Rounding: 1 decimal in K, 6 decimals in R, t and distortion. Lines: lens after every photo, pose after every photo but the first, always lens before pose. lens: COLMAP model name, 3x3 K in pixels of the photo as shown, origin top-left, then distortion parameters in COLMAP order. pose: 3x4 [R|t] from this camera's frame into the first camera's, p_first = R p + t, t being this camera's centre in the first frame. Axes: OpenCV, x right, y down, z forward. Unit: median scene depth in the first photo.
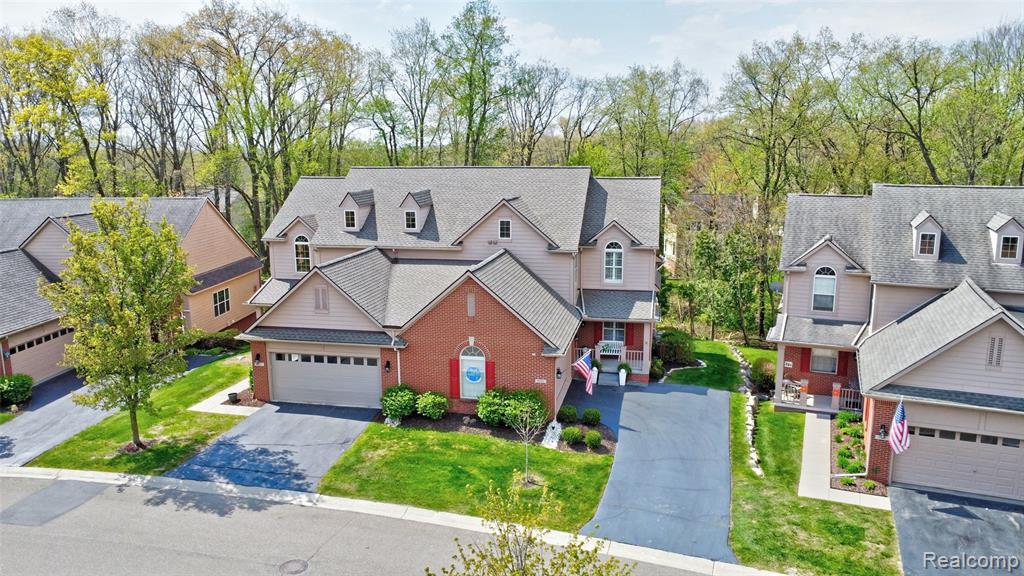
lens RADIAL K [[725.3, 0, 517.3], [0, 725.3, 285.1], [0, 0, 1]] dist [-0.018848, -0.002000]
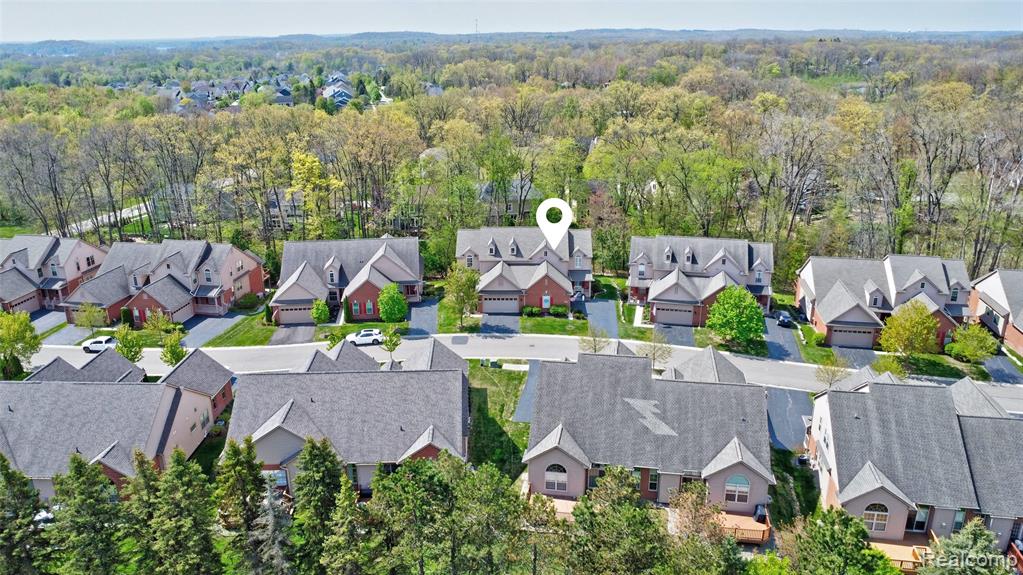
lens RADIAL K [[724.6, 0, 509.5], [0, 724.6, 288.4], [0, 0, 1]] dist [-0.018848, -0.002000]
pose [[0.984405, -0.061083, 0.164973, -0.808130], [0.035597, 0.987548, 0.153237, -0.480834], [-0.172279, -0.144975, 0.974321, -2.380748]]
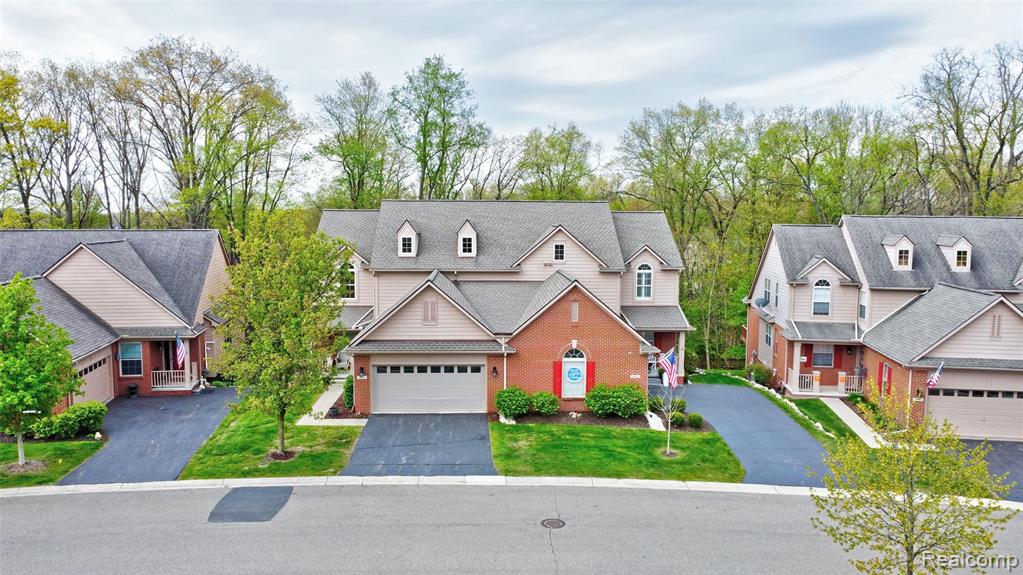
lens RADIAL K [[724.6, 0, 512.8], [0, 724.6, 289.2], [0, 0, 1]] dist [-0.018848, -0.002000]
pose [[0.968417, -0.013426, 0.248973, -0.423716], [0.033664, 0.996447, -0.077206, 0.074003], [-0.247052, 0.083149, 0.965428, -0.067555]]
